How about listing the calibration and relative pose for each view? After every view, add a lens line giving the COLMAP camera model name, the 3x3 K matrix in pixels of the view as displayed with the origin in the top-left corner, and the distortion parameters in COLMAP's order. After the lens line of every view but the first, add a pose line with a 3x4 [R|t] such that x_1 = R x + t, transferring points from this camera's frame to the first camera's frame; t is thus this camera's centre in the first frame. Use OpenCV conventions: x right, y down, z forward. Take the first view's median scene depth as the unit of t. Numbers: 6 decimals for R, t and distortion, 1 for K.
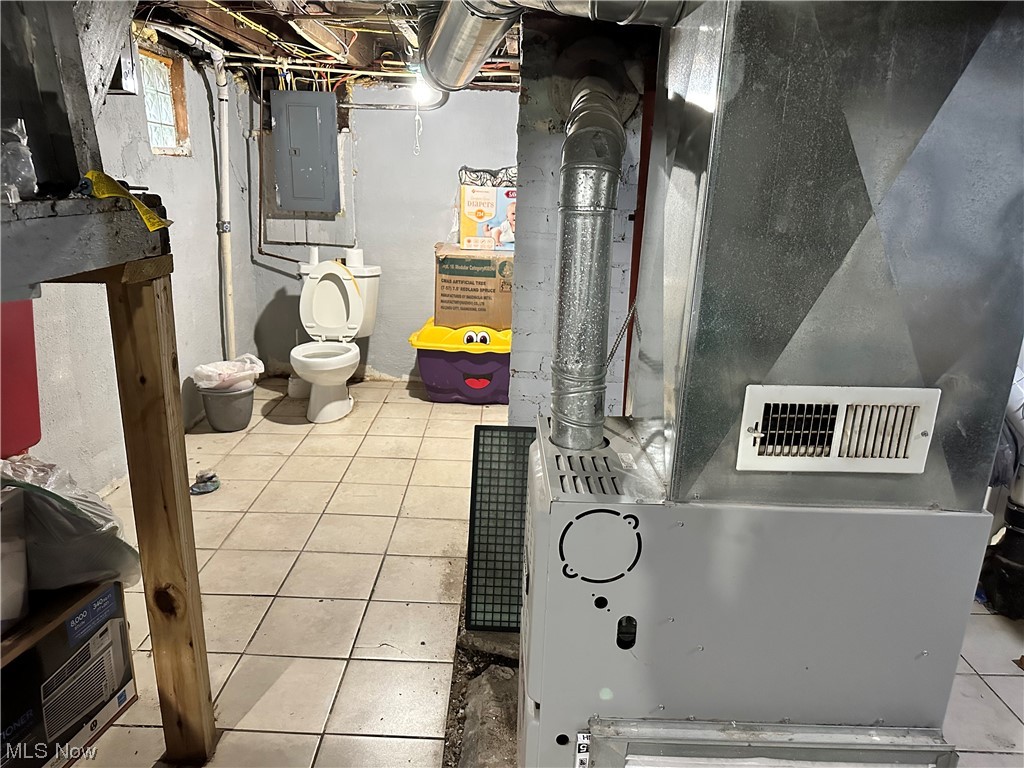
lens RADIAL K [[720.1, 0, 517.0], [0, 720.1, 389.5], [0, 0, 1]] dist [0.067091, -0.059977]
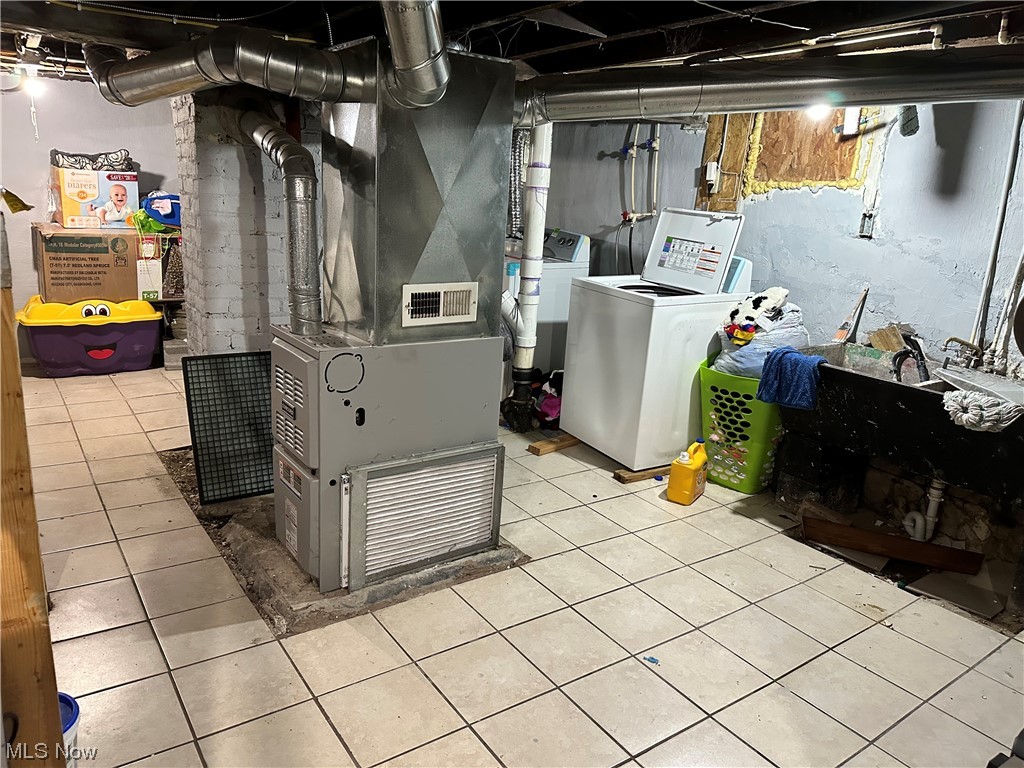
lens RADIAL K [[720.1, 0, 515.0], [0, 720.1, 380.4], [0, 0, 1]] dist [0.067091, -0.059977]
pose [[0.817132, -0.136639, 0.560022, -0.176241], [0.128767, 0.990219, 0.053717, 0.054945], [-0.561884, 0.028219, 0.826735, -0.256833]]
